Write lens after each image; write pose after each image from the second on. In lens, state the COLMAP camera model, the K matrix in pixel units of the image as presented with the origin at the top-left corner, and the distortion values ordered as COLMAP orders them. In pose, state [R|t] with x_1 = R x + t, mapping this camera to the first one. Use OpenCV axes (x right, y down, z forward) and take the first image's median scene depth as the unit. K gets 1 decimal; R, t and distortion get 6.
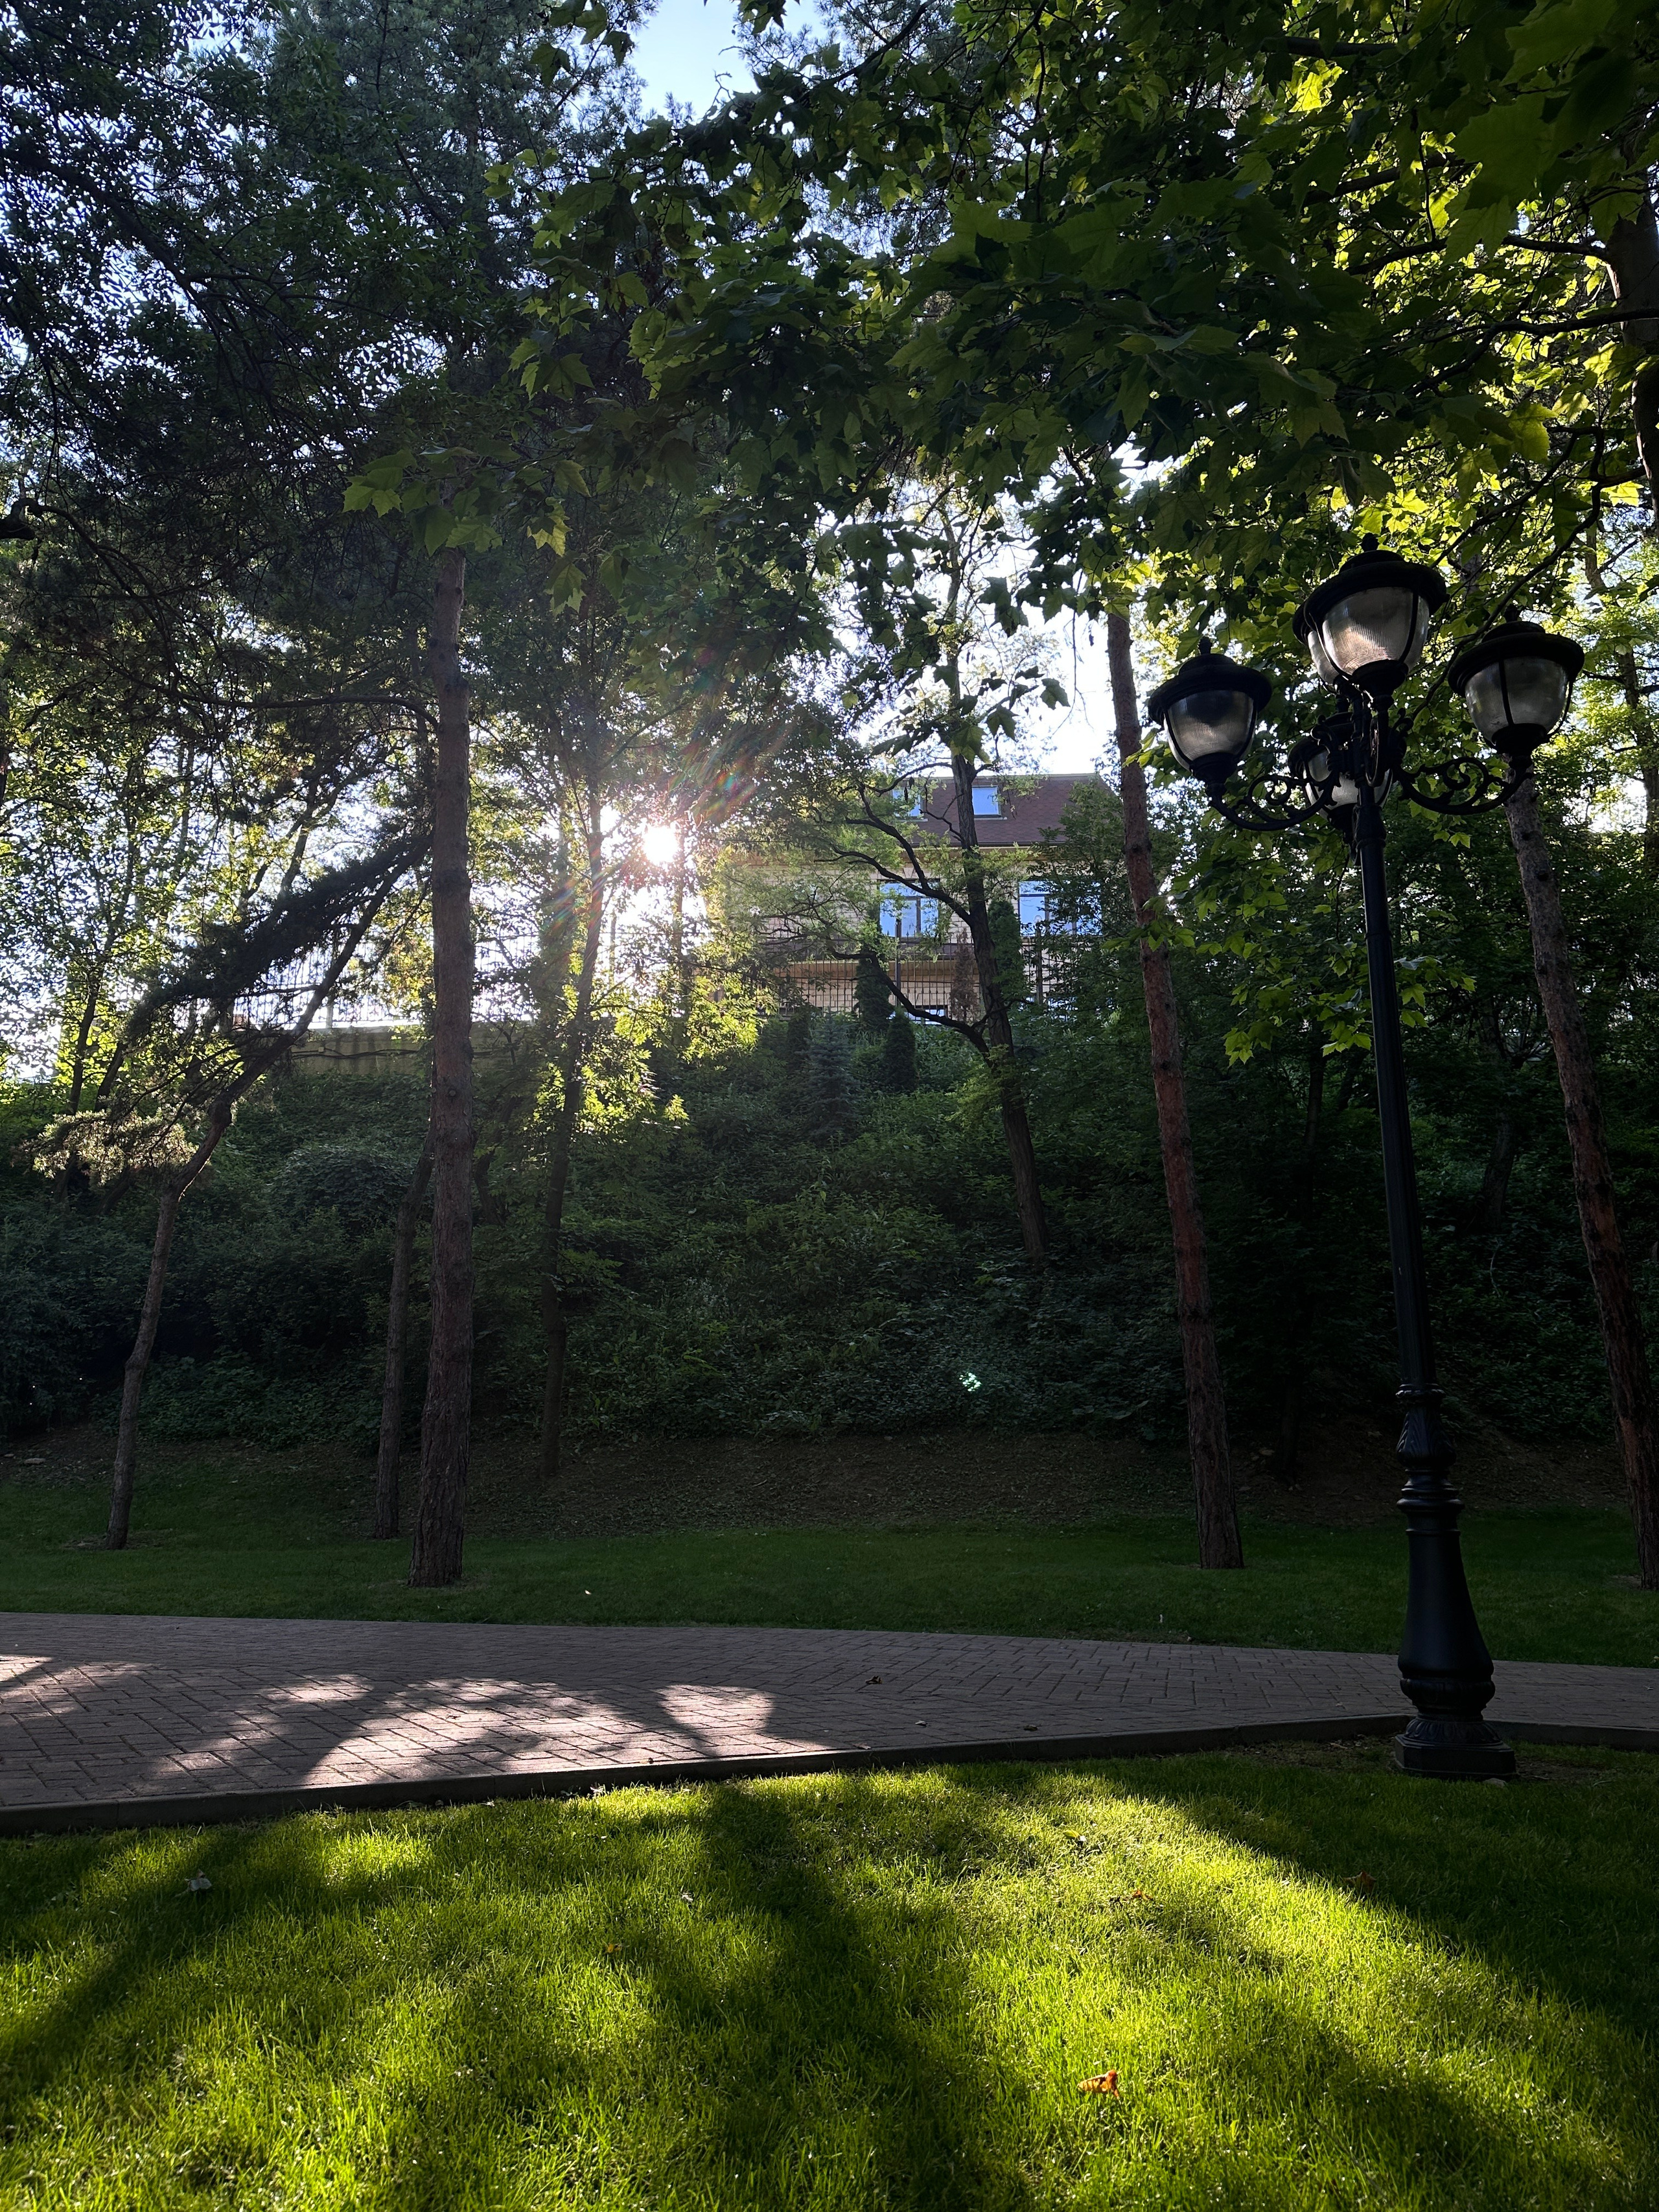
lens RADIAL K [[1557.6, 0, 818.8], [0, 1557.6, 1103.0], [0, 0, 1]] dist [0.177413, -0.339099]
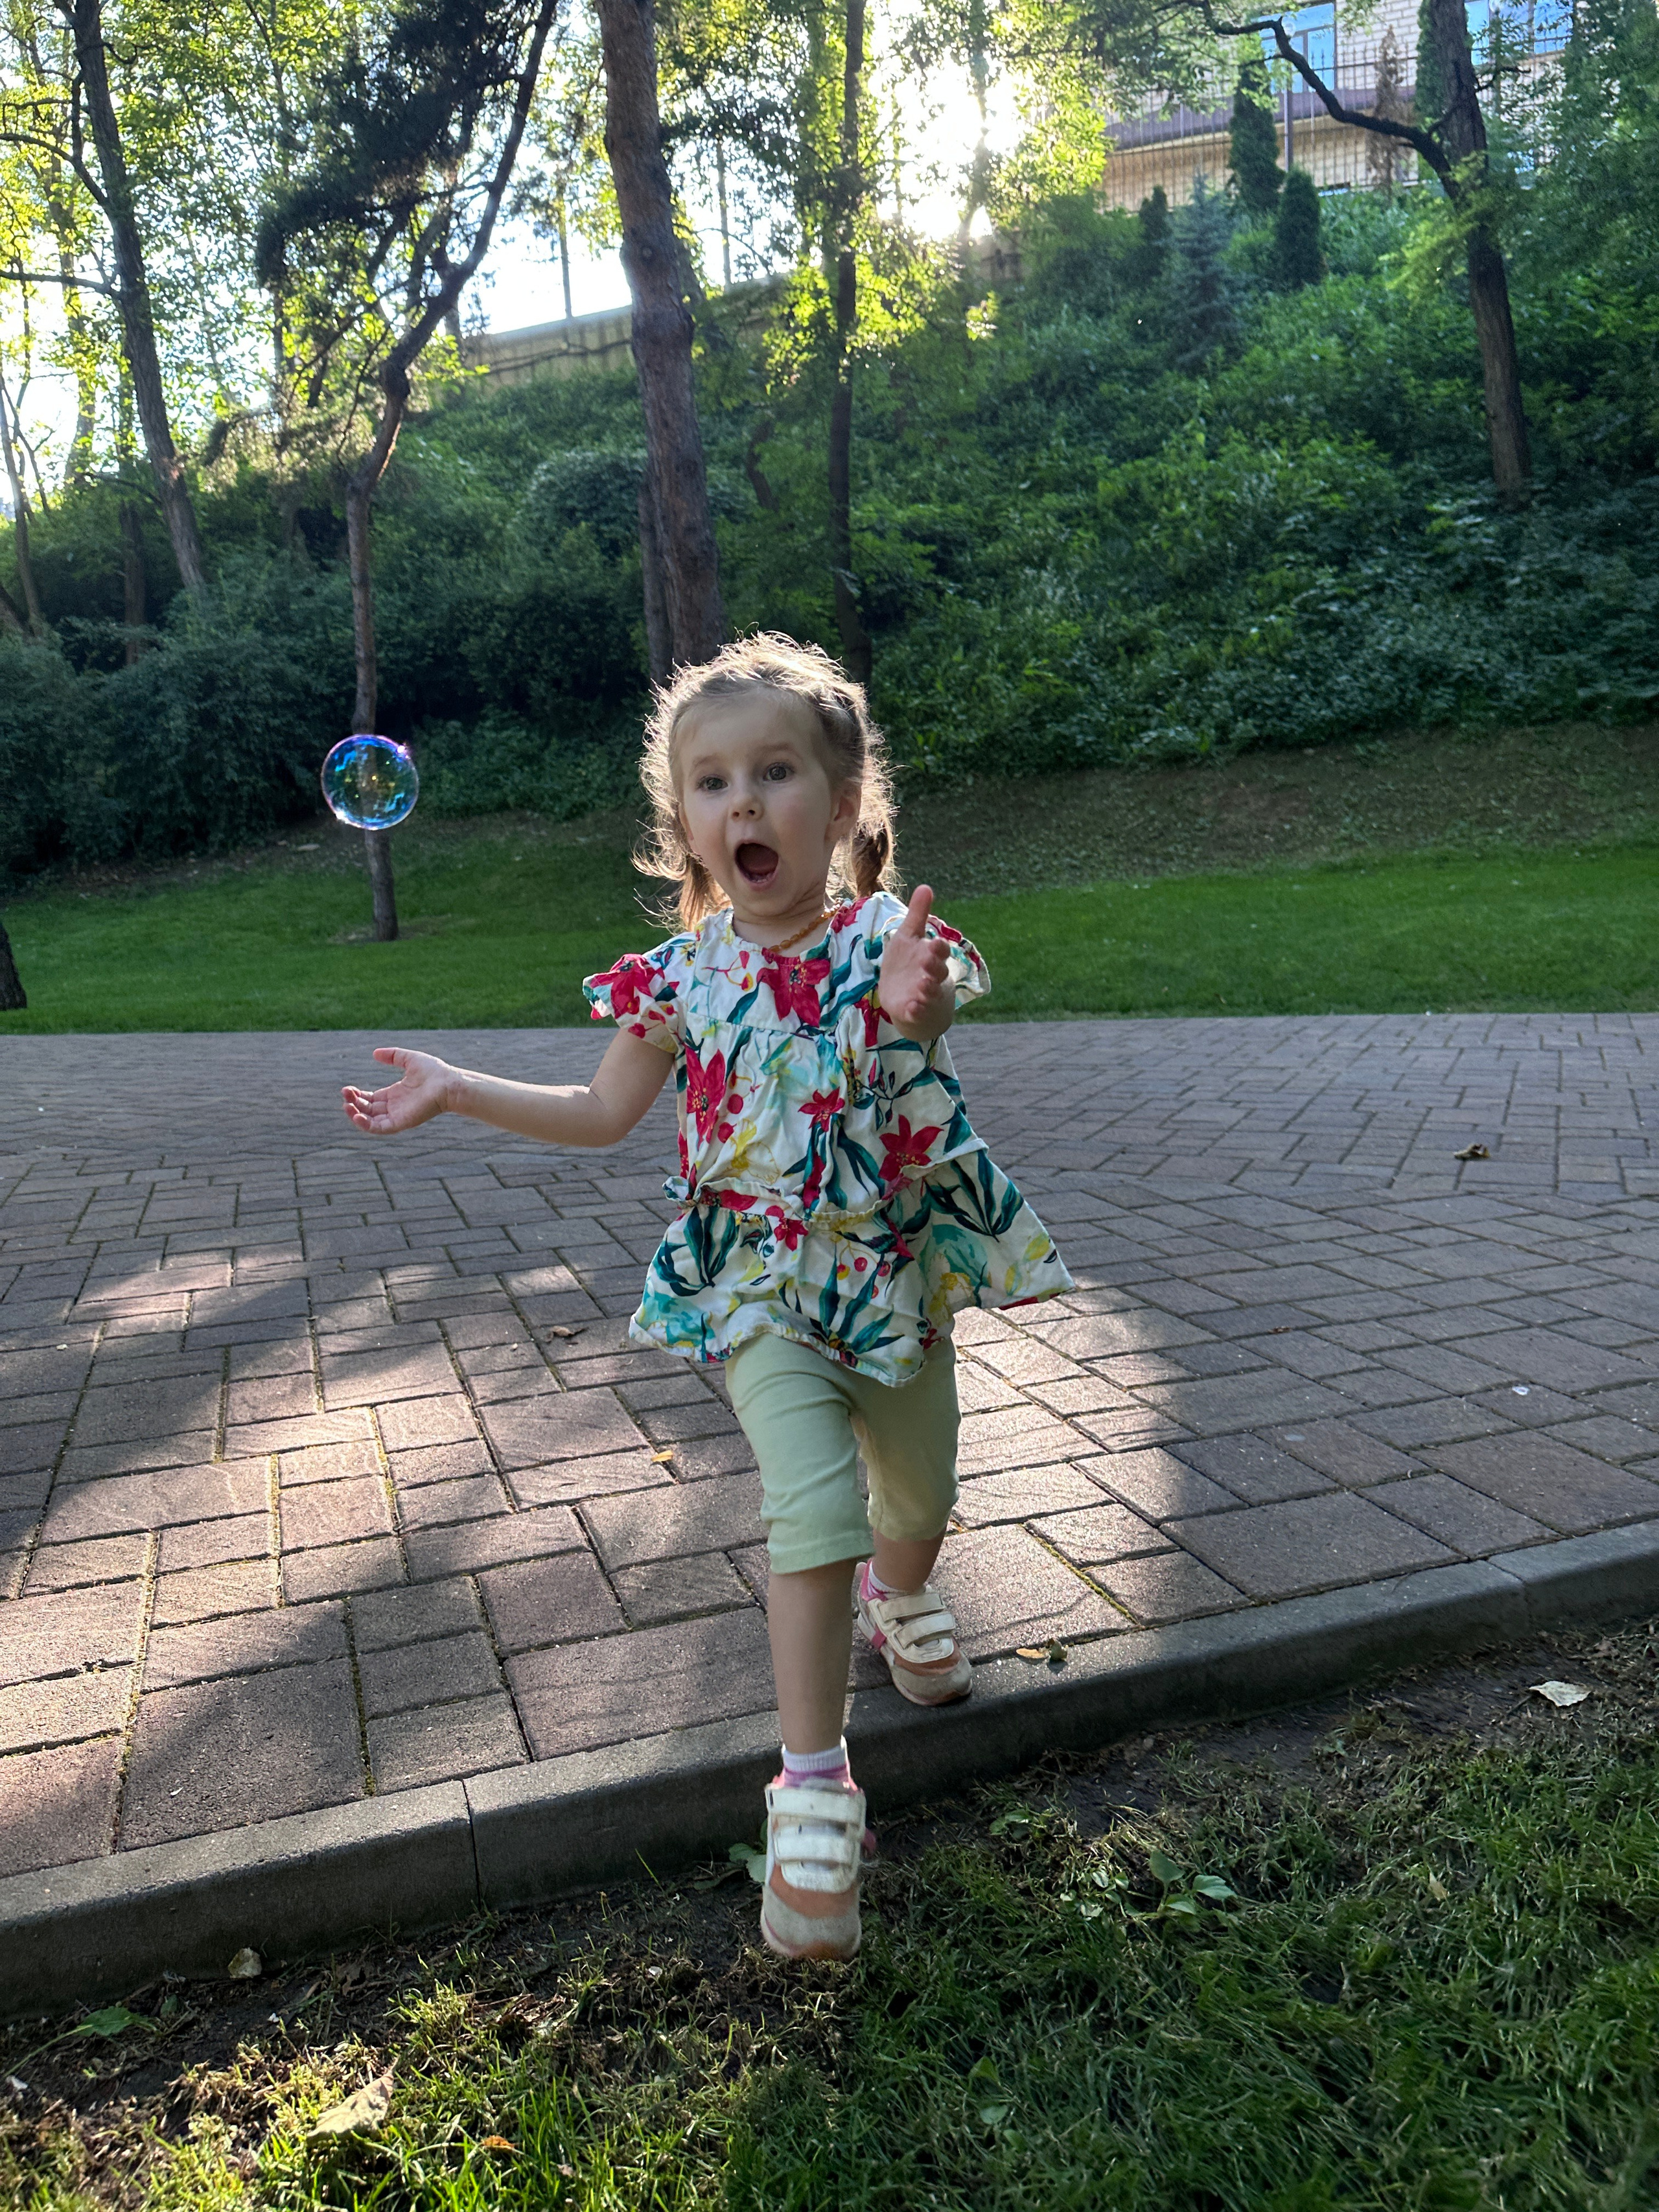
lens RADIAL K [[1557.6, 0, 818.8], [0, 1557.6, 1103.0], [0, 0, 1]] dist [0.177413, -0.339099]
pose [[0.975143, -0.028841, -0.219690, -0.020215], [0.112075, 0.919507, 0.376758, 0.051763], [0.191141, -0.392015, 0.899883, 0.191885]]
